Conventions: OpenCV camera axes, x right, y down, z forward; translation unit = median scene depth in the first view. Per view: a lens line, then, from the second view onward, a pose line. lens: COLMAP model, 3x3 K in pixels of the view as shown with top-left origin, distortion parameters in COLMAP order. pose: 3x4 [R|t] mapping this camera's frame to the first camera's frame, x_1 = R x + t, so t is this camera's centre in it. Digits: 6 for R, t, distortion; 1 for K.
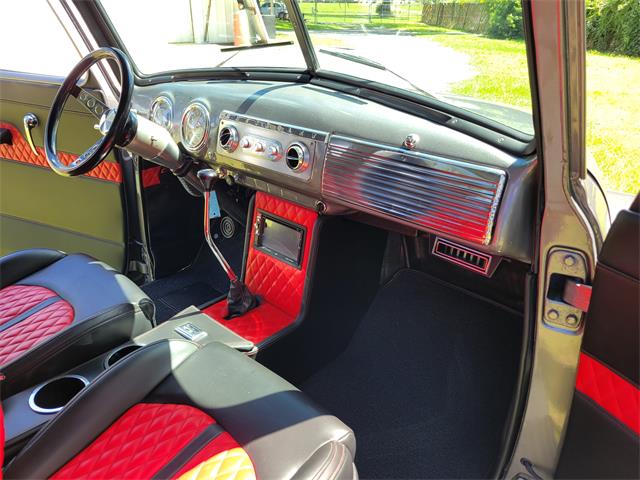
lens RADIAL K [[480.6, 0, 315.1], [0, 480.6, 238.5], [0, 0, 1]] dist [0.003932, 0.003908]
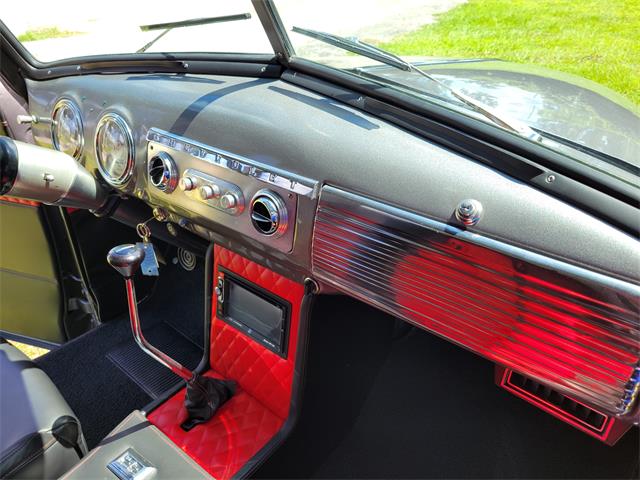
lens RADIAL K [[480.6, 0, 315.1], [0, 480.6, 238.5], [0, 0, 1]] dist [0.003932, 0.003908]
pose [[0.997595, -0.063614, 0.027509, 0.003608], [0.059794, 0.990664, 0.122510, -0.188258], [-0.035046, -0.120571, 0.992086, 0.333856]]
